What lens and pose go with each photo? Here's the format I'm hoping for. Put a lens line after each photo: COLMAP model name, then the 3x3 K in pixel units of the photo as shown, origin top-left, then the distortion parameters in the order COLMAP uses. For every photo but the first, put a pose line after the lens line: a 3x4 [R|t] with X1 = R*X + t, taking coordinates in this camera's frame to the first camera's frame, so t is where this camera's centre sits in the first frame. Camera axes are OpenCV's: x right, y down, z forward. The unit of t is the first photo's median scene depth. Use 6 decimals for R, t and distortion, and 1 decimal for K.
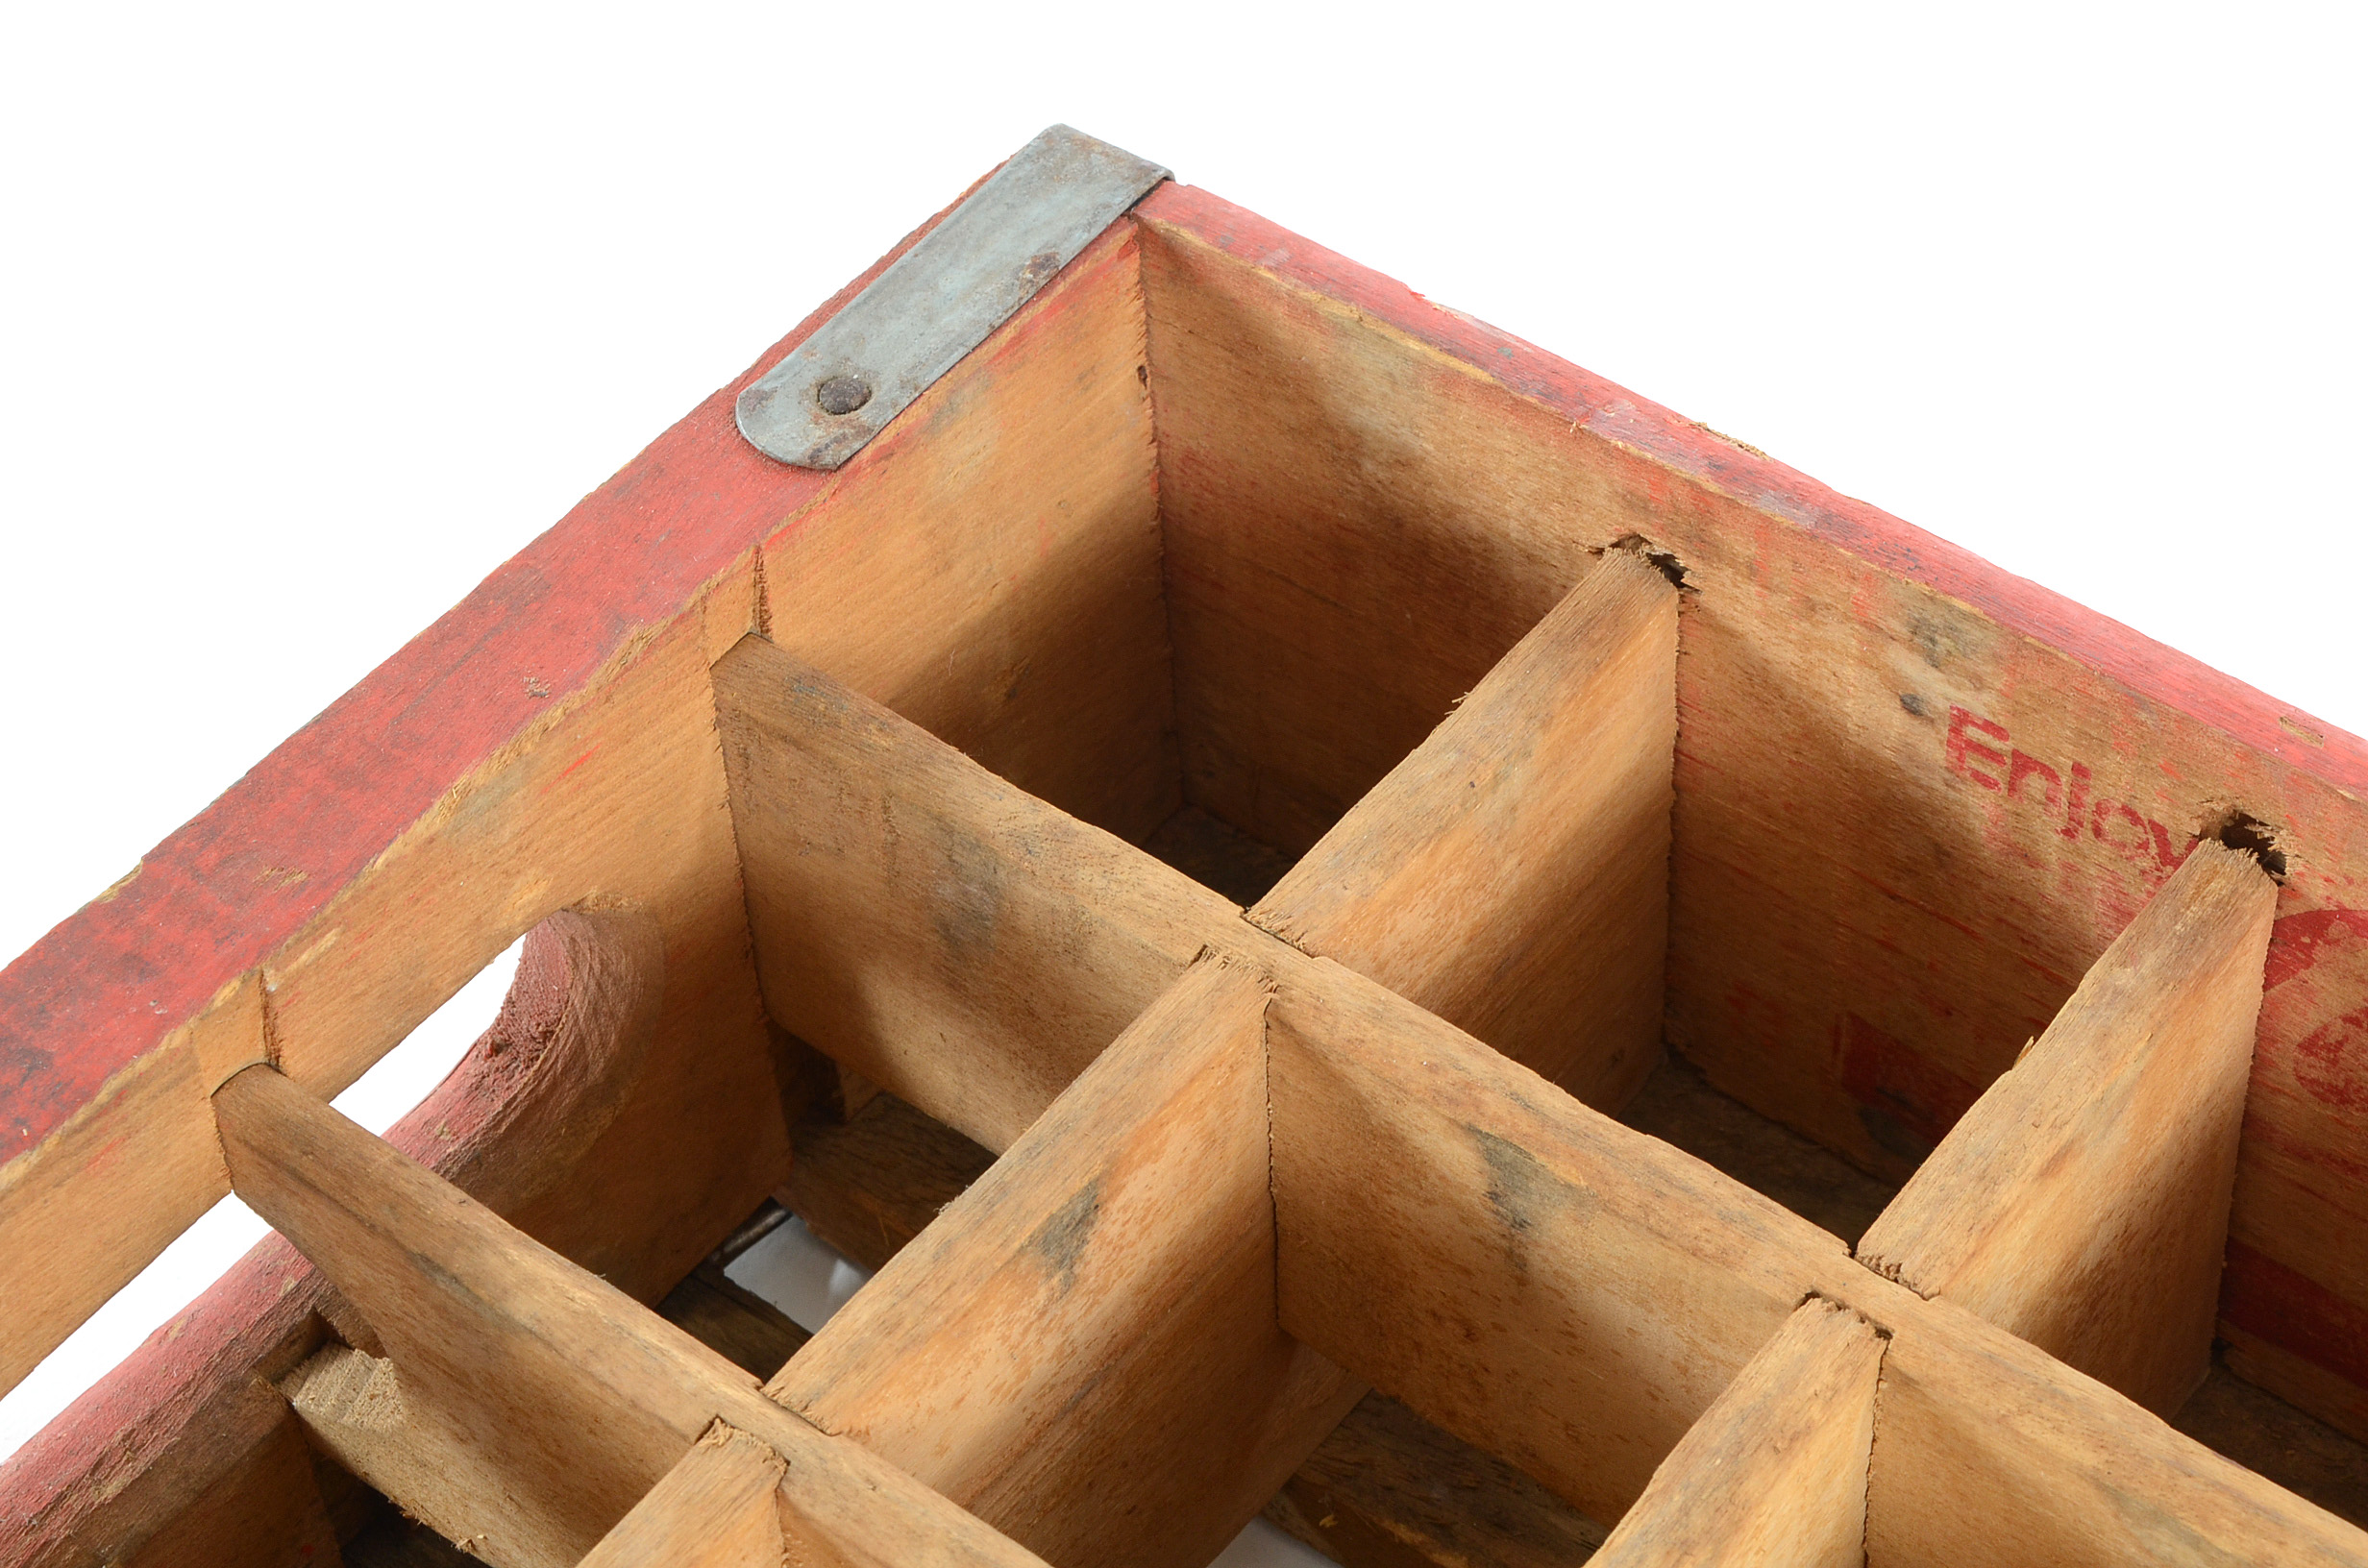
lens RADIAL K [[5391.5, 0, 1183.9], [0, 5391.5, 781.7], [0, 0, 1]] dist [0.109017, 0.000000]
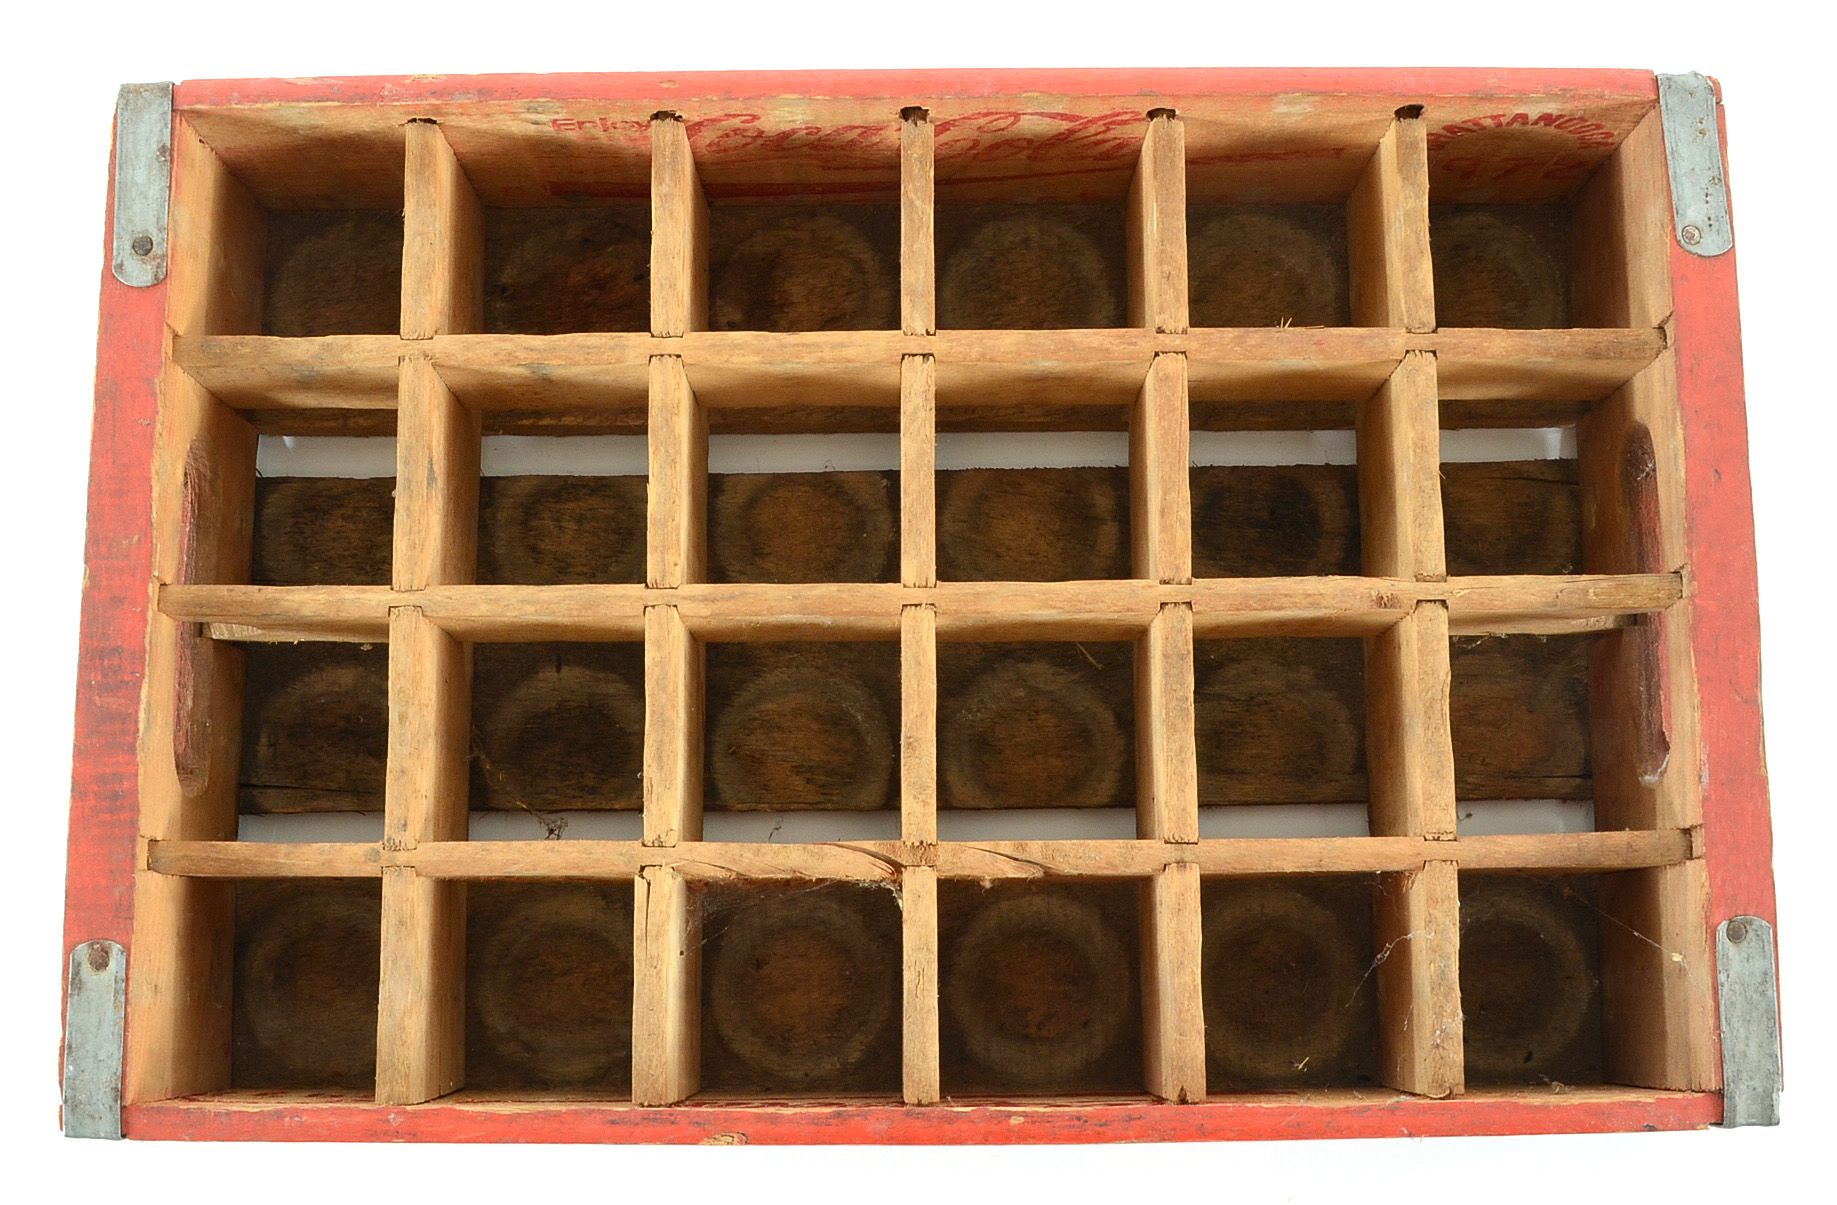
lens RADIAL K [[2394.1, 0, 914.5], [0, 2394.1, 605.7], [0, 0, 1]] dist [-0.064264, 0.000000]
pose [[0.782229, -0.607578, 0.137720, -0.035528], [0.433238, 0.689374, 0.580576, -0.479339], [-0.447686, -0.394478, 0.802474, -0.189360]]
